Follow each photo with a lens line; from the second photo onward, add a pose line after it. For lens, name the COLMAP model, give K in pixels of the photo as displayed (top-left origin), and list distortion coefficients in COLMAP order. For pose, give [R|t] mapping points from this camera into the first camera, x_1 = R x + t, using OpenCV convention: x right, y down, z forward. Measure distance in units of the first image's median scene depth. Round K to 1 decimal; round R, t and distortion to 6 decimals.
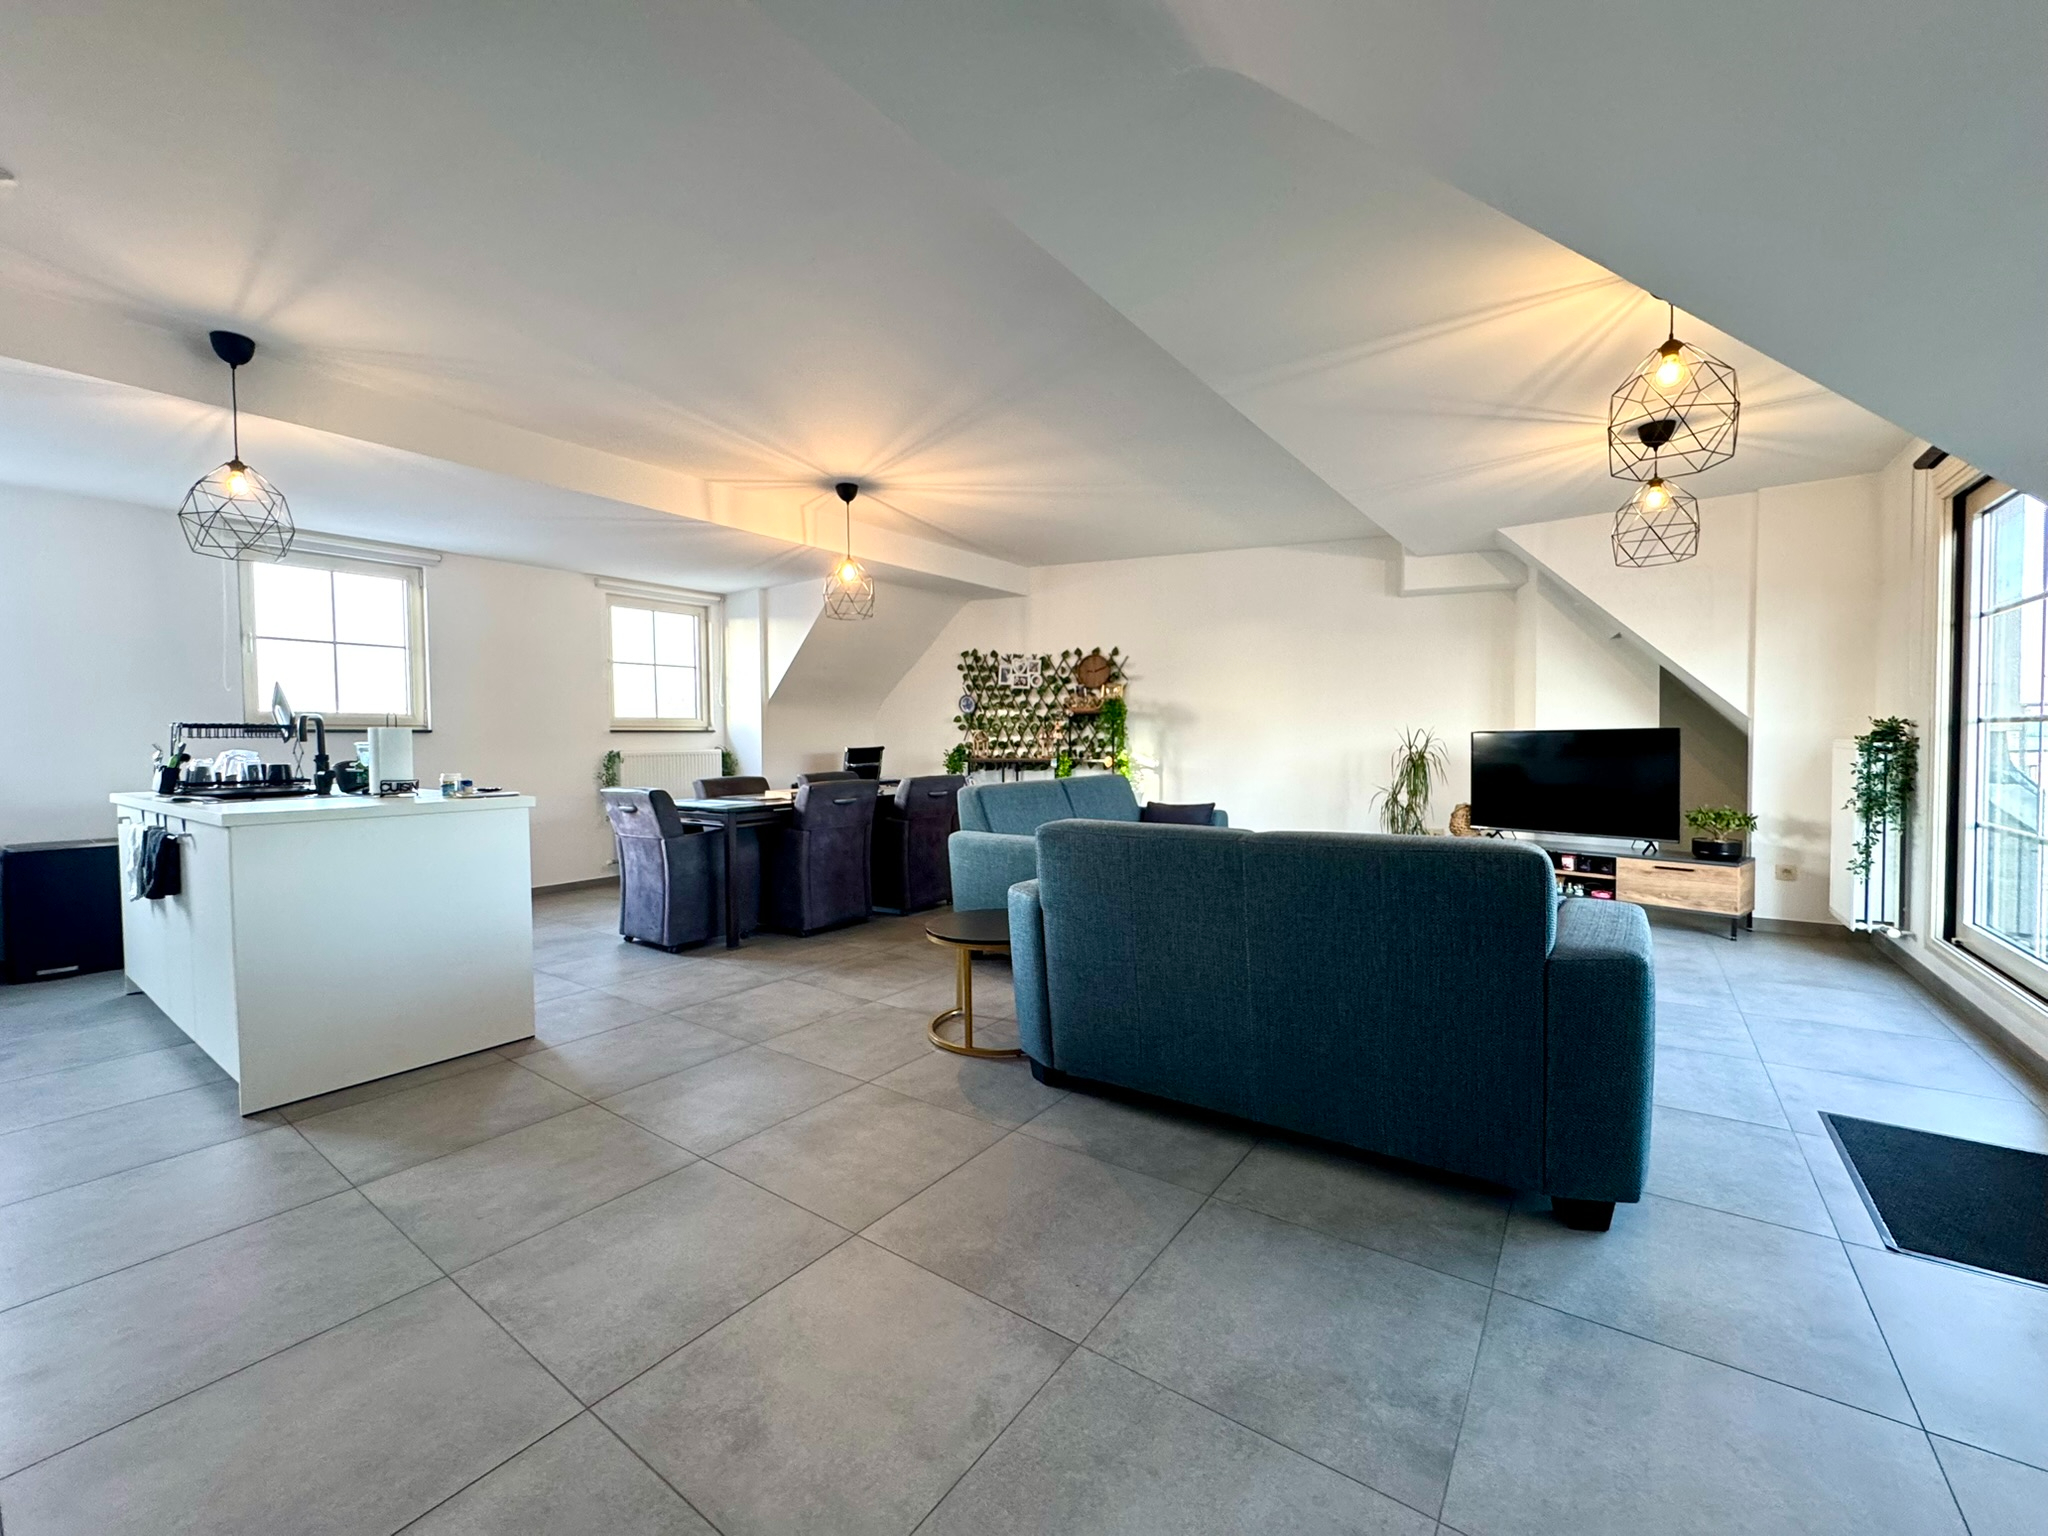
lens RADIAL K [[819.1, 0, 1024.0], [0, 819.1, 768.0], [0, 0, 1]] dist [-0.002725, -0.000121]
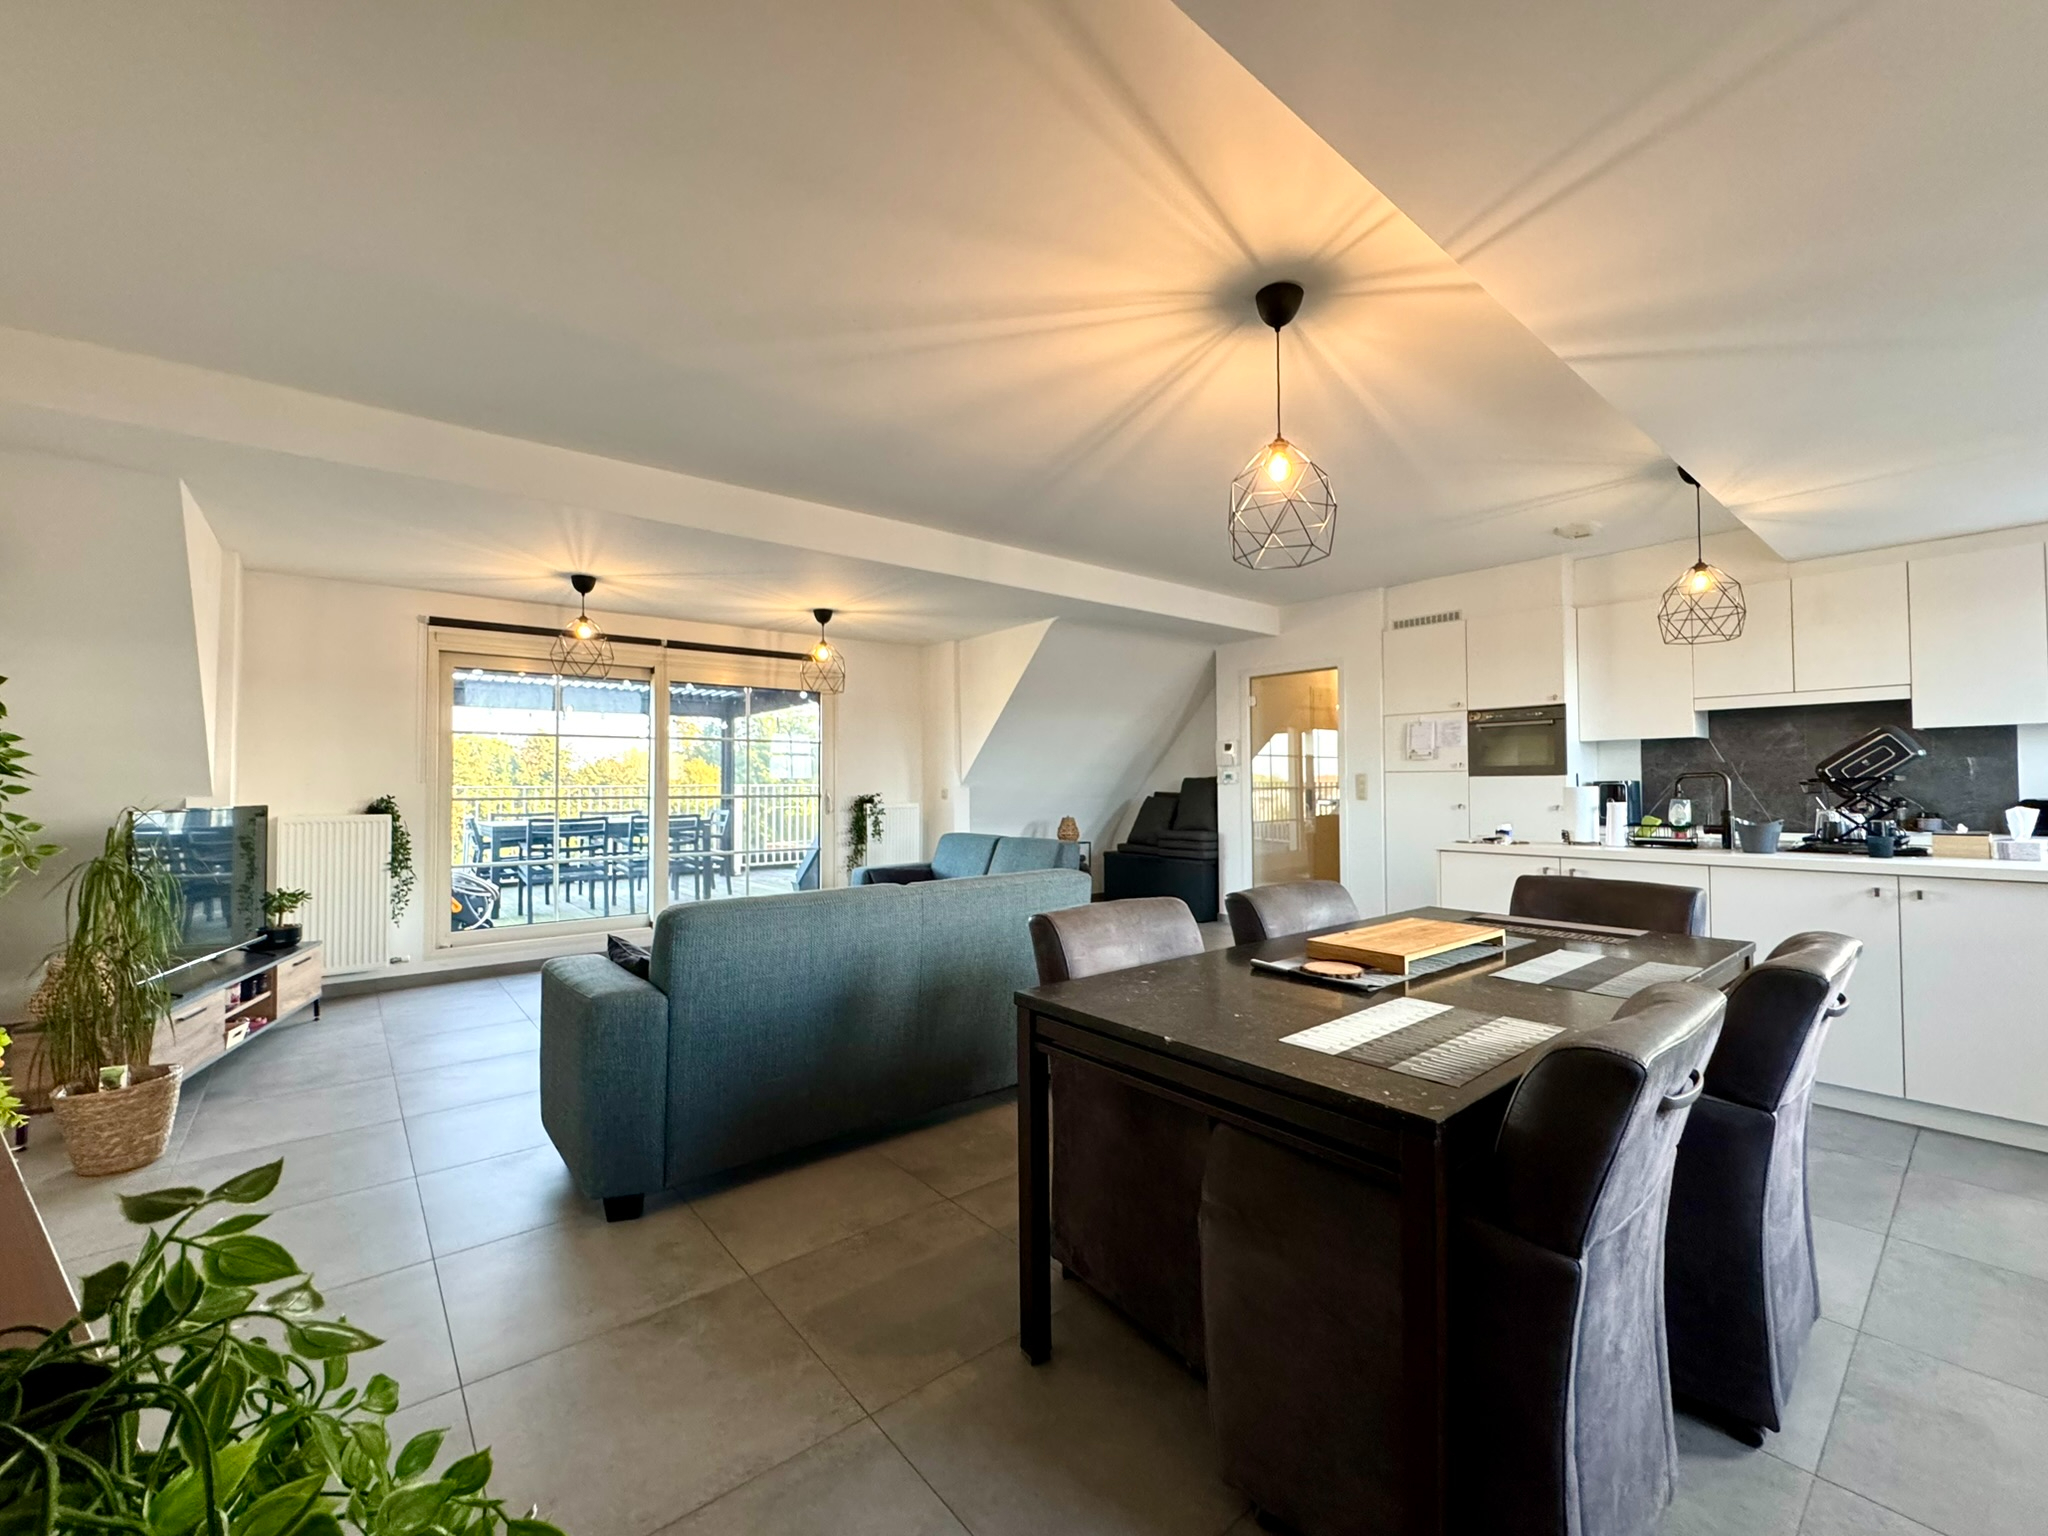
lens RADIAL K [[836.0, 0, 1024.0], [0, 836.0, 768.0], [0, 0, 1]] dist [-0.003419, -0.000103]
pose [[-0.969792, 0.023300, 0.242817, -0.185339], [0.026322, 0.999611, 0.009210, -0.070989], [-0.242507, 0.015323, -0.970029, 1.552582]]
